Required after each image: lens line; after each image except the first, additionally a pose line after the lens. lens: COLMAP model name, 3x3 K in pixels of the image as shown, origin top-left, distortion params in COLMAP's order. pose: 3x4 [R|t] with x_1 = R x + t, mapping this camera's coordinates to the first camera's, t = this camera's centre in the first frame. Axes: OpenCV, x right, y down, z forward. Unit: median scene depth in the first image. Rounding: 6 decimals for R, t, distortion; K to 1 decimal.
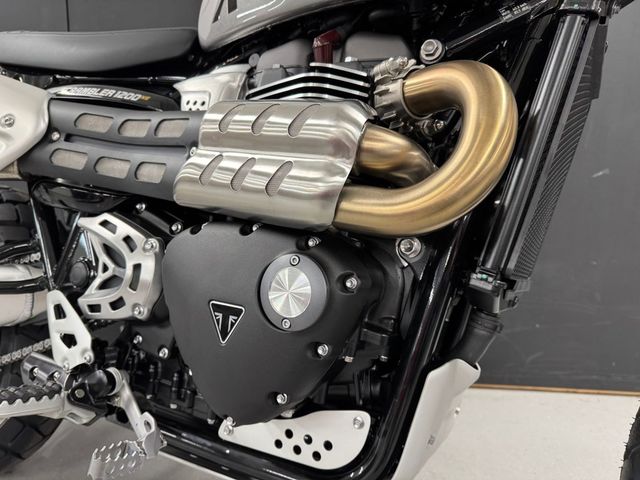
lens RADIAL K [[481.8, 0, 320.0], [0, 481.8, 240.0], [0, 0, 1]] dist [-0.046468, 0.000414]
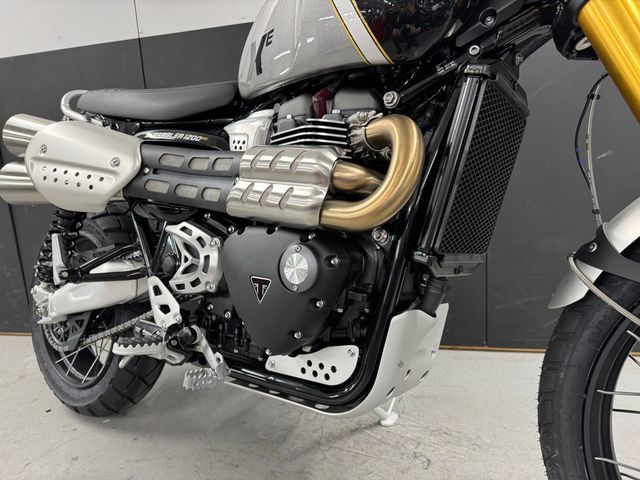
lens RADIAL K [[472.4, 0, 320.0], [0, 472.4, 240.0], [0, 0, 1]] dist [-0.001459, -0.001927]
pose [[0.989032, -0.049574, -0.139133, 0.188159], [0.053764, 0.998202, 0.026517, -0.019124], [0.137568, -0.033706, 0.989919, -0.438707]]
